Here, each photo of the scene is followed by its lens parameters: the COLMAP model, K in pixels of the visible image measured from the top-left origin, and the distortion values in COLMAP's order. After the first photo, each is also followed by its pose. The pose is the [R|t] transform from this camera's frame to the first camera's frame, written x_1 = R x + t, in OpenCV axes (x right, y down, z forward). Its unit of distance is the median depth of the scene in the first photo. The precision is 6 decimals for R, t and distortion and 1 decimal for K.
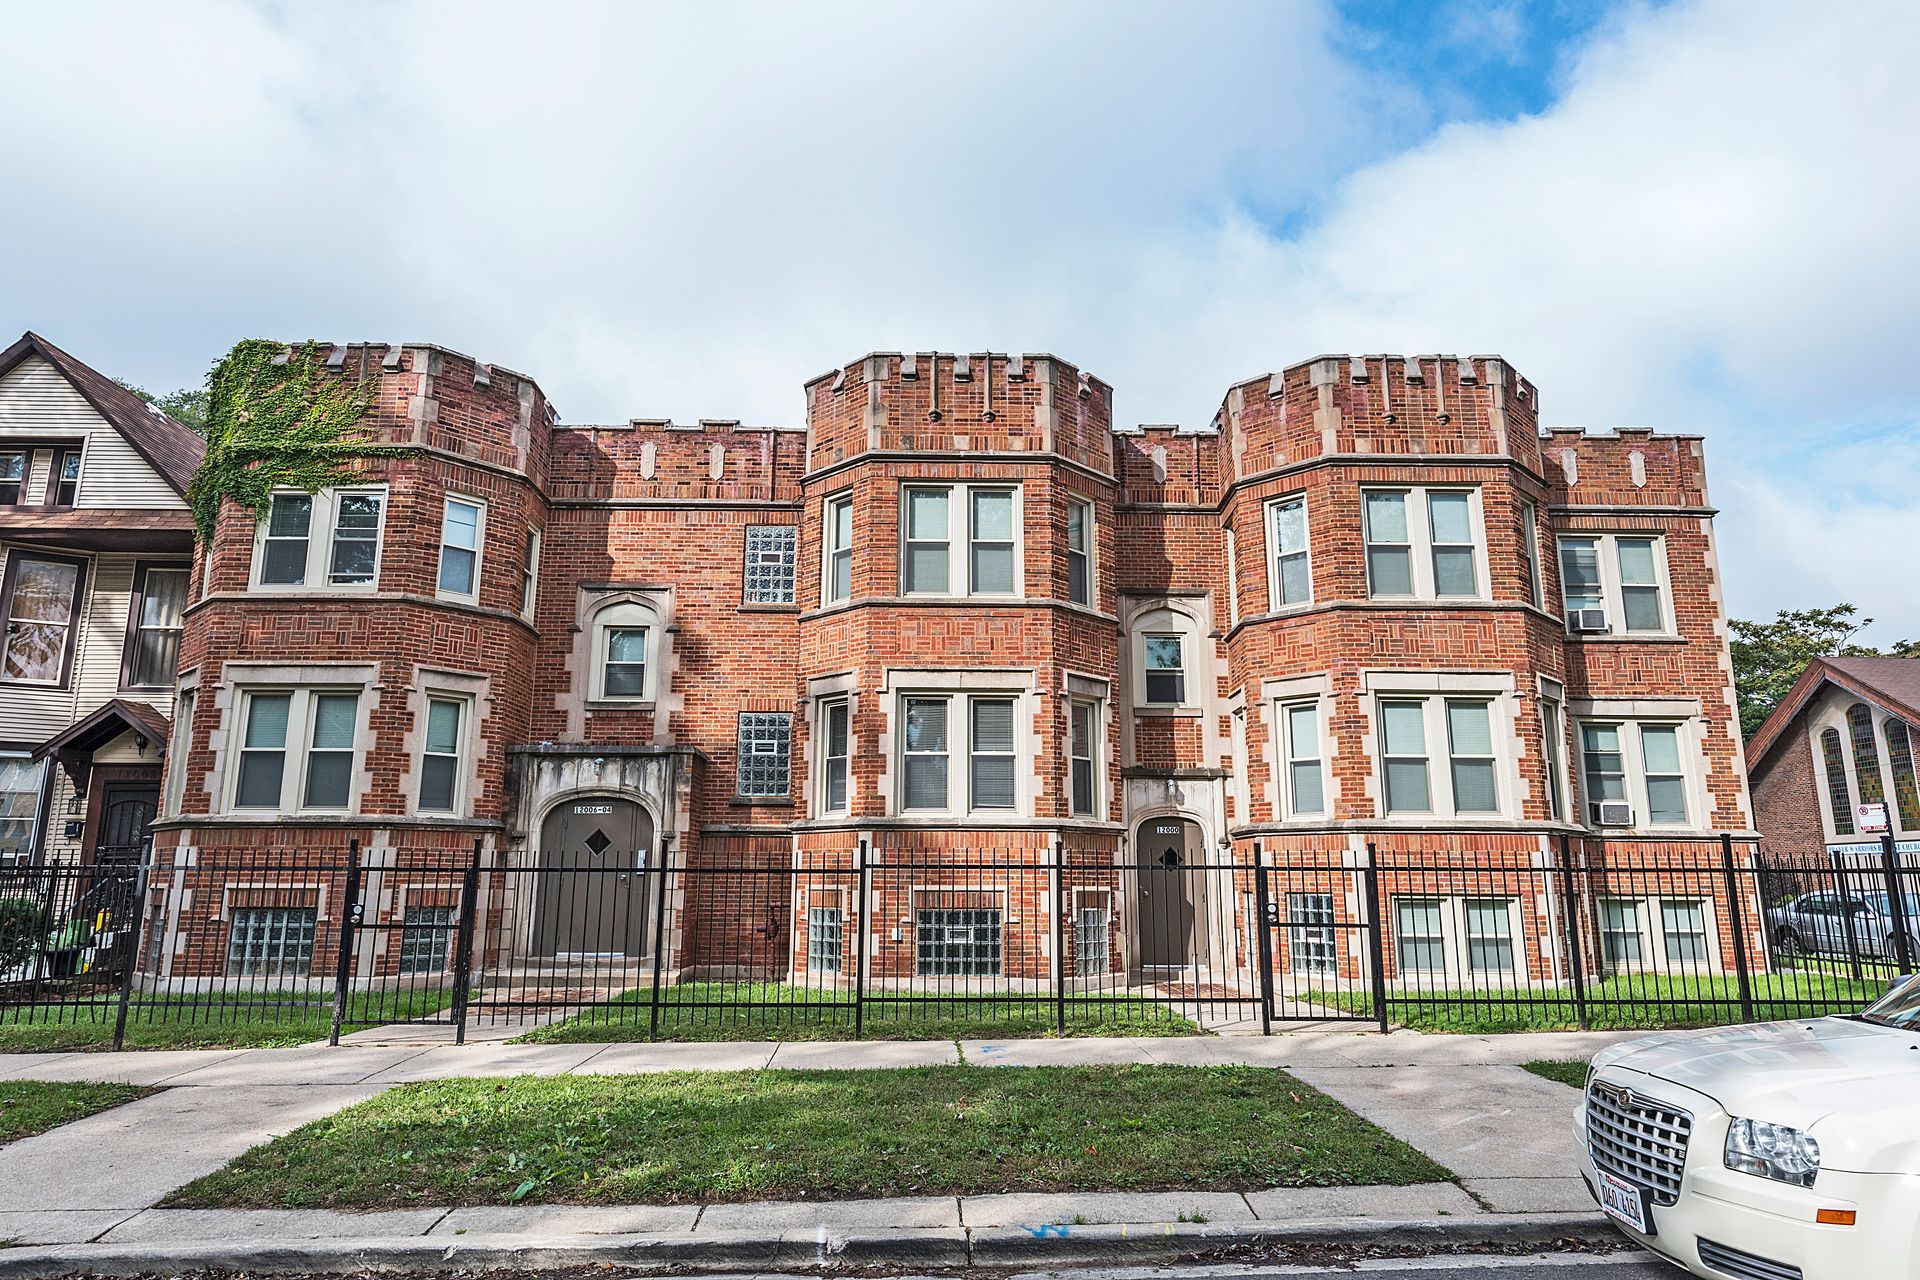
lens RADIAL K [[1132.0, 0, 960.0], [0, 1132.0, 640.0], [0, 0, 1]] dist [0.010986, 0.000147]
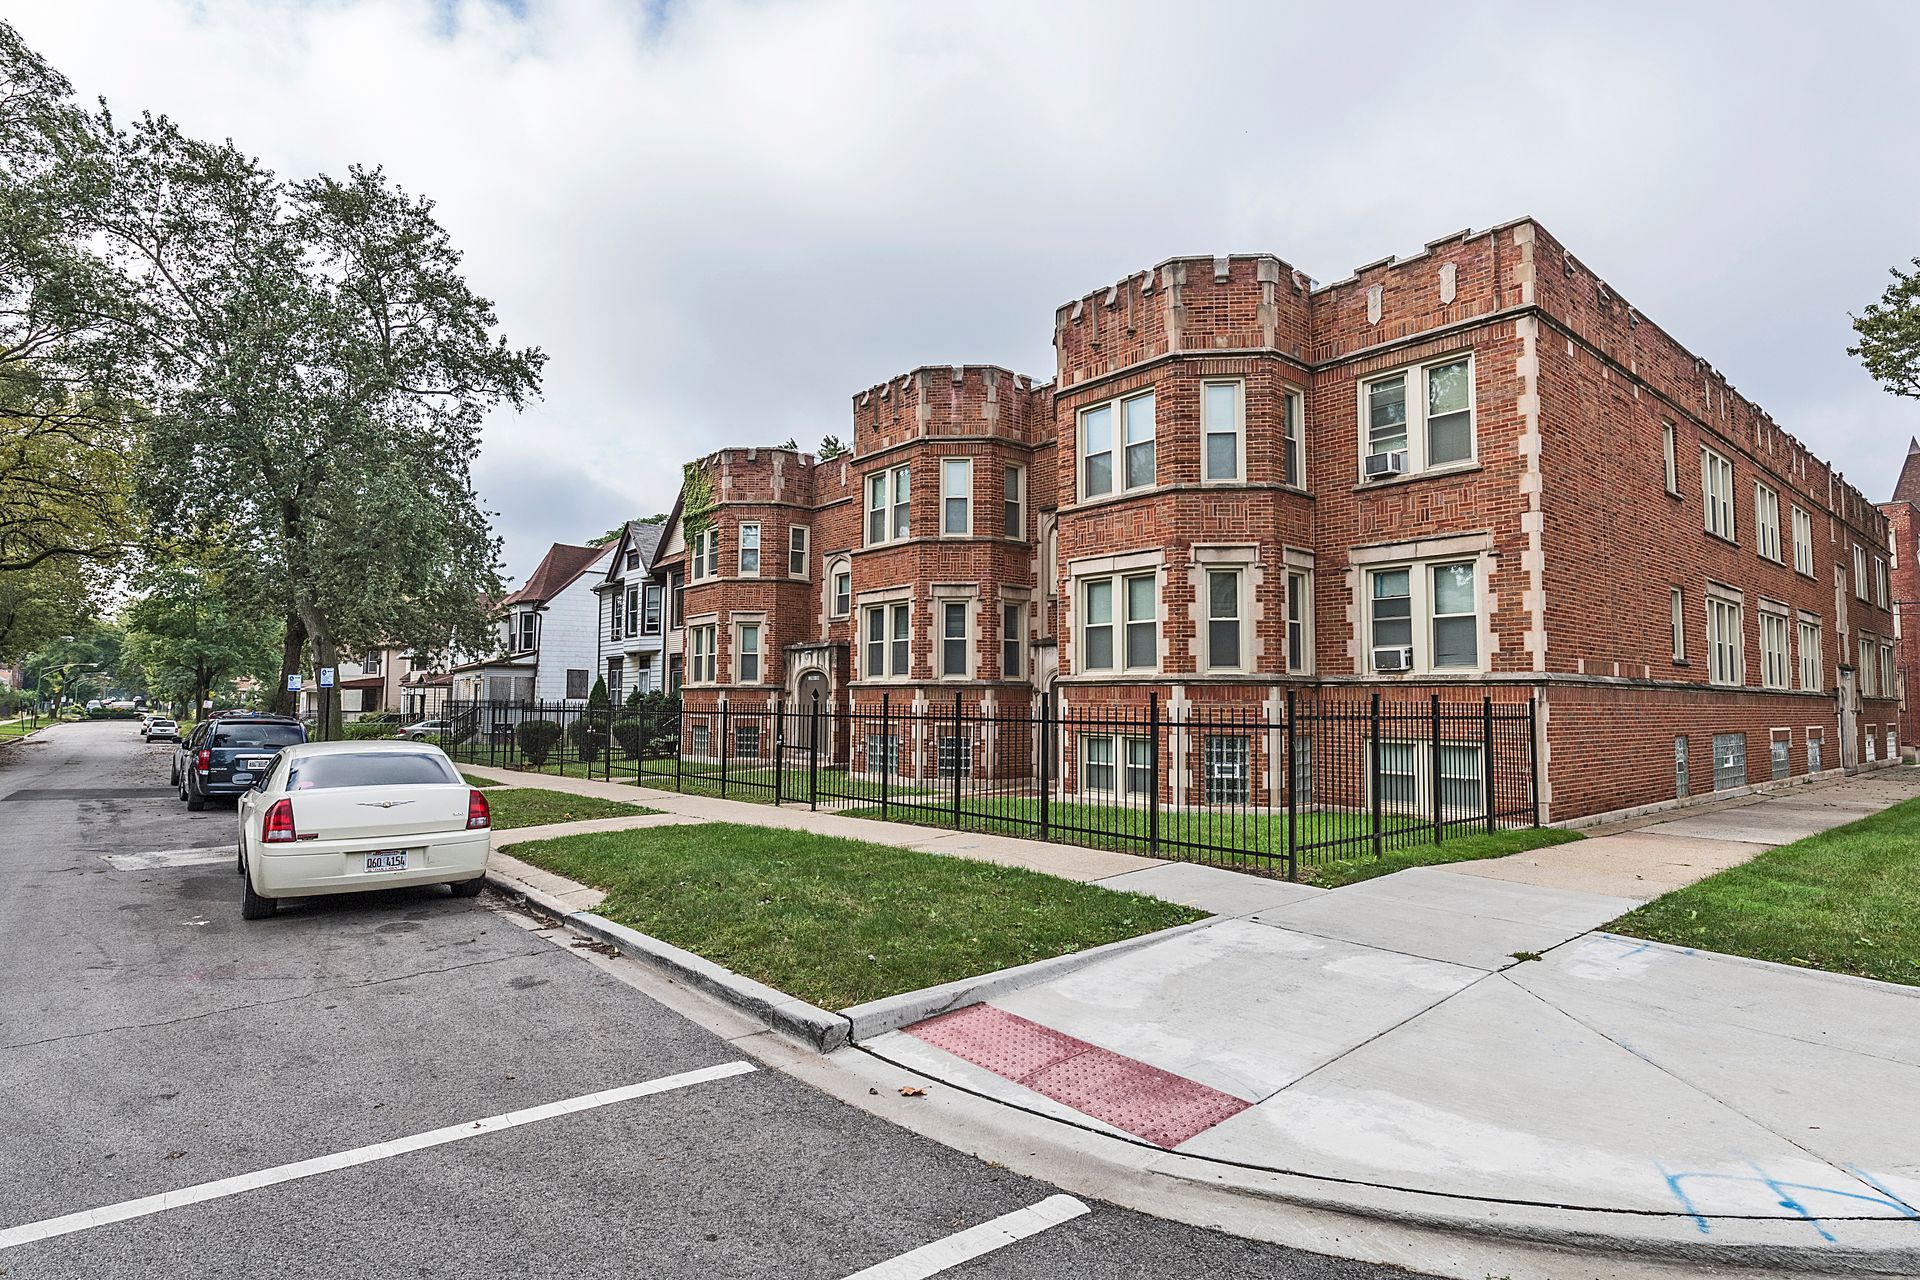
lens RADIAL K [[959.6, 0, 960.0], [0, 959.6, 640.0], [0, 0, 1]] dist [0.001943, -0.000212]
pose [[0.636097, -0.049999, -0.769987, 1.051494], [0.155312, 0.985771, 0.064295, 0.024353], [0.755816, -0.160486, 0.634812, 0.191624]]
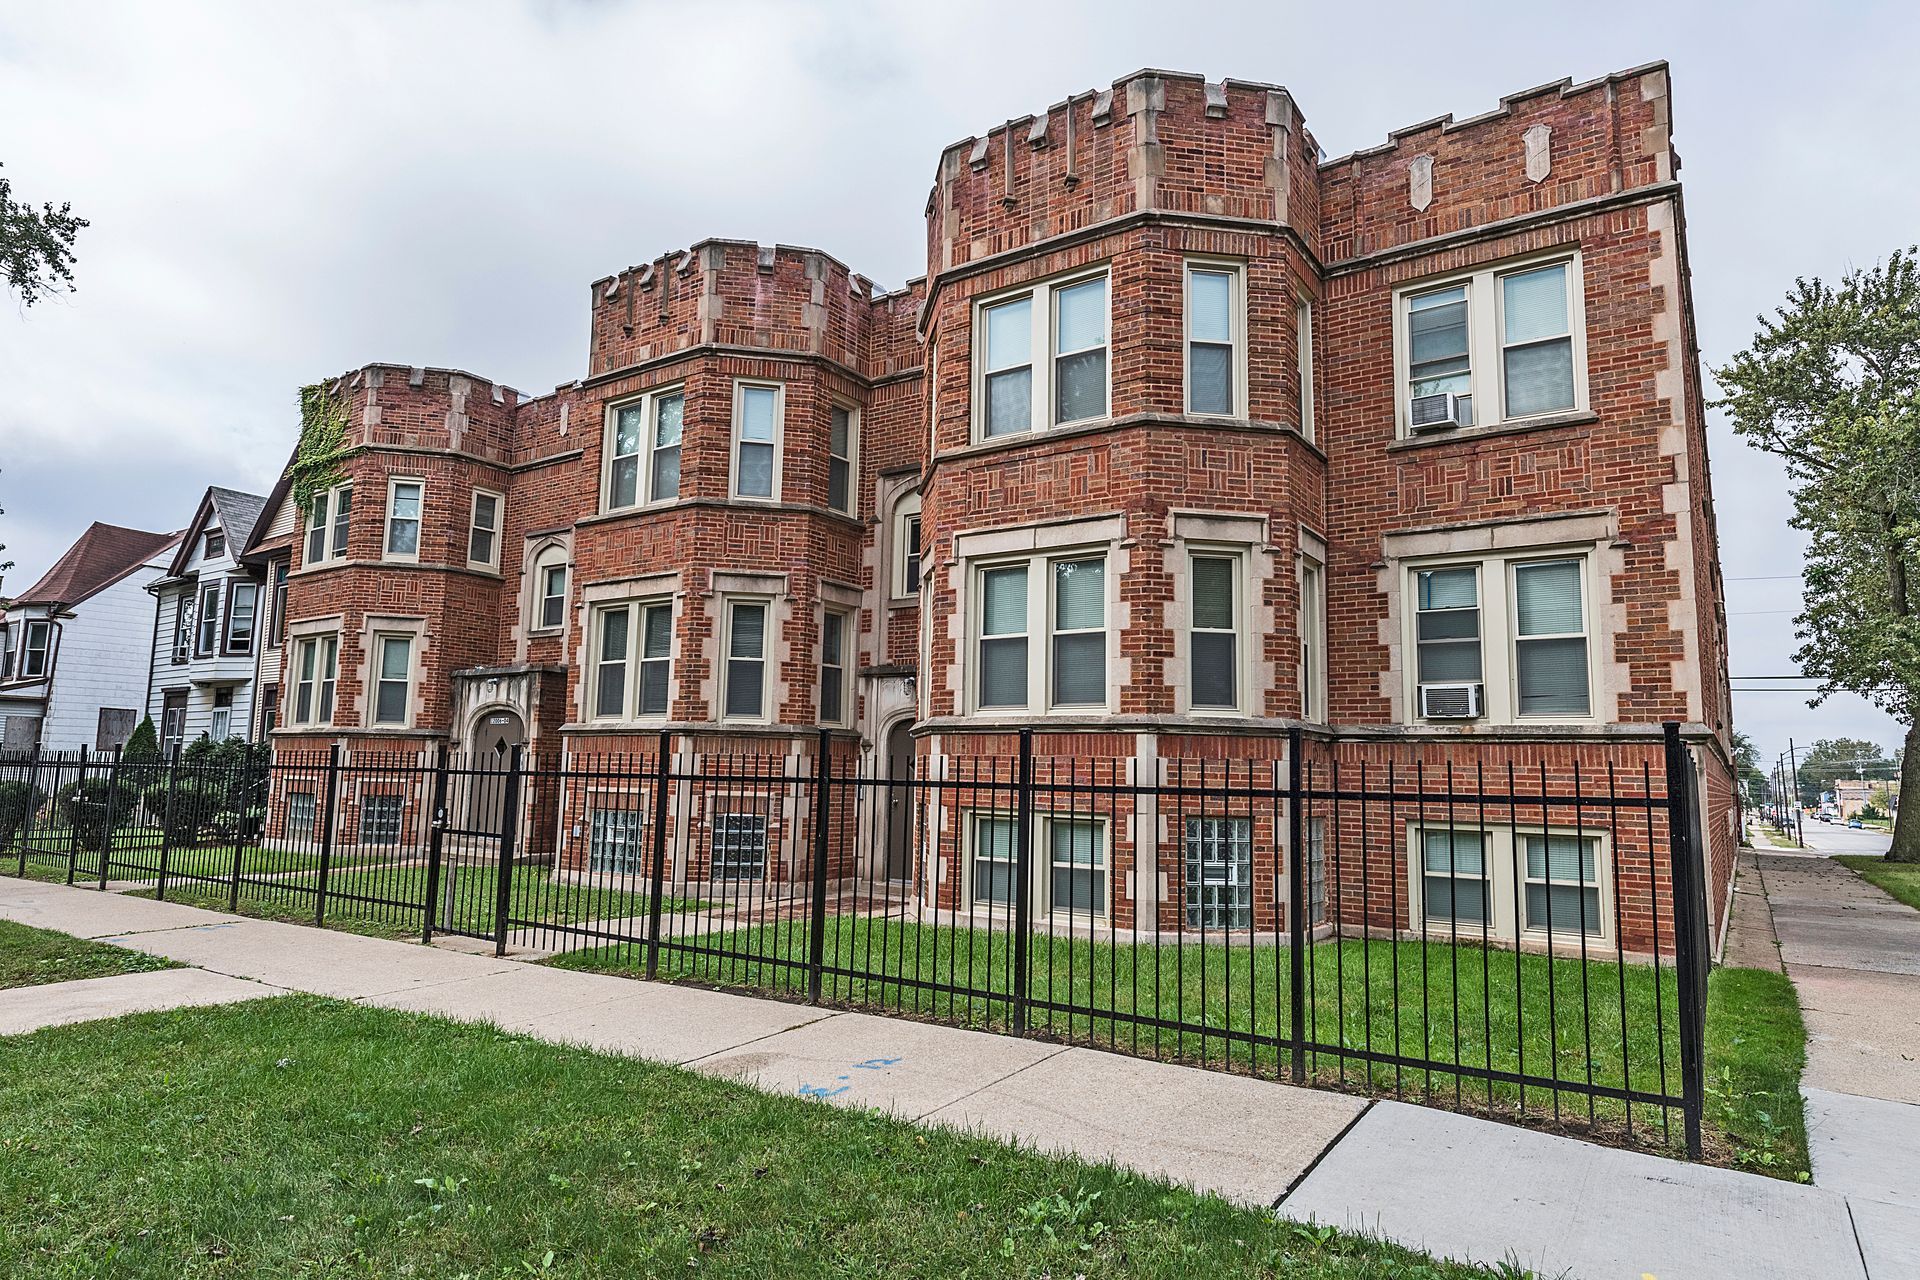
lens RADIAL K [[1092.8, 0, 960.0], [0, 1092.8, 640.0], [0, 0, 1]] dist [0.005652, -0.003376]
pose [[0.810983, -0.058738, -0.582114, 0.764334], [0.102318, 0.993854, 0.042262, 0.065340], [0.576054, -0.093834, 0.812008, 0.344087]]
